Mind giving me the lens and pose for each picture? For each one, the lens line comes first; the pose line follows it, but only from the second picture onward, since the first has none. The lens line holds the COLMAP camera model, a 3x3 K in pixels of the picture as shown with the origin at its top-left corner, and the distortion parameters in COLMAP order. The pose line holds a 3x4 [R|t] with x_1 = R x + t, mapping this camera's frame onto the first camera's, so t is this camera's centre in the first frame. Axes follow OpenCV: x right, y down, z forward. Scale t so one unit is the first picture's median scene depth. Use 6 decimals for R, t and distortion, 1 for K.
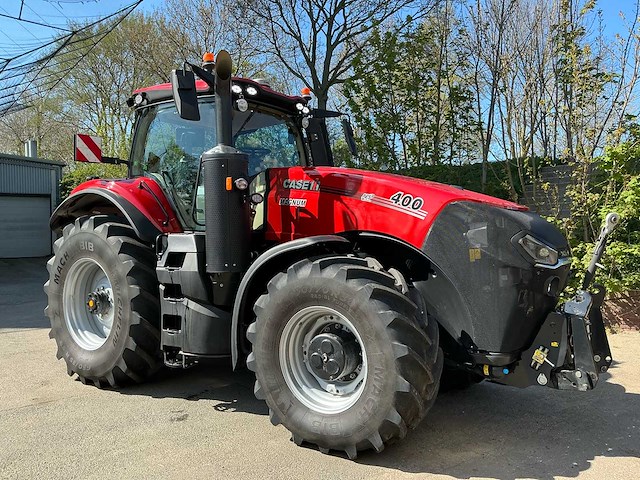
lens RADIAL K [[538.1, 0, 319.1], [0, 538.1, 237.5], [0, 0, 1]] dist [0.070271, -0.139212]
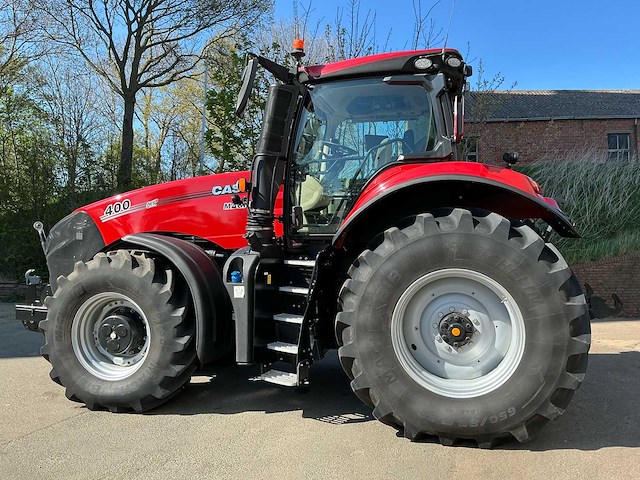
lens RADIAL K [[538.1, 0, 323.4], [0, 538.1, 238.5], [0, 0, 1]] dist [0.070271, -0.139212]
pose [[0.889909, 0.015698, 0.455869, -0.197442], [-0.006532, 0.999744, -0.021676, 0.008838], [-0.456092, 0.016311, 0.889783, -0.009986]]
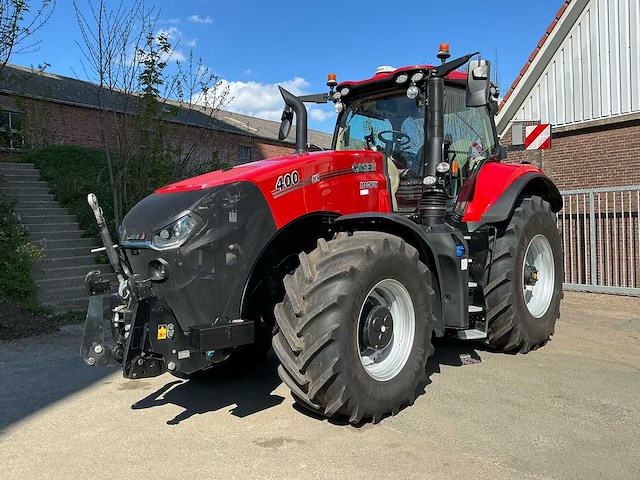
lens RADIAL K [[538.1, 0, 321.0], [0, 538.1, 240.4], [0, 0, 1]] dist [0.070271, -0.139212]
pose [[0.033483, -0.015983, 0.999312, -0.433649], [0.040918, 0.999056, 0.014608, 0.009169], [-0.998601, 0.040400, 0.034105, 0.346818]]
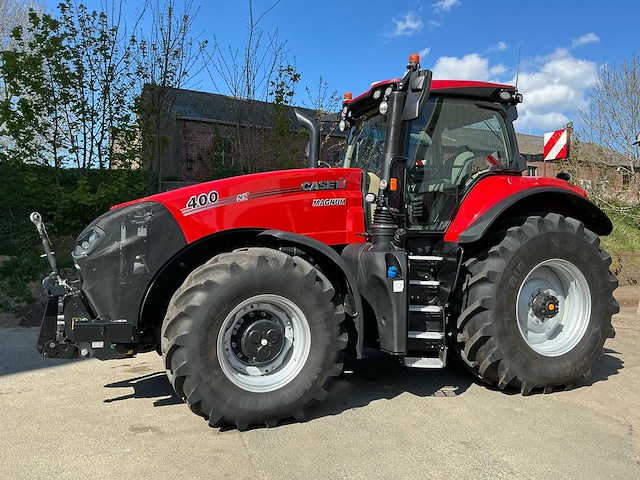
lens RADIAL K [[538.1, 0, 321.1], [0, 538.1, 240.9], [0, 0, 1]] dist [0.070271, -0.139212]
pose [[0.461225, 0.012100, 0.887201, -0.399376], [0.005983, 0.999842, -0.016747, 0.010903], [-0.887263, 0.013032, 0.461080, 0.168730]]
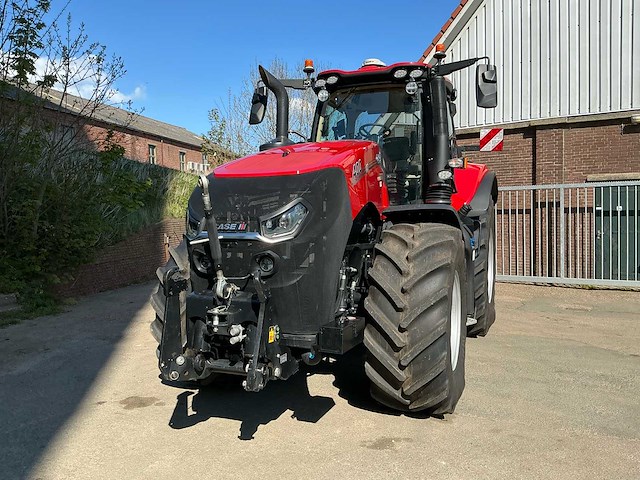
lens RADIAL K [[538.1, 0, 321.1], [0, 538.1, 238.8], [0, 0, 1]] dist [0.070271, -0.139212]
pose [[-0.321608, -0.025004, 0.946543, -0.401517], [0.029994, 0.998881, 0.036578, 0.005669], [-0.946398, 0.040155, -0.320498, 0.475582]]
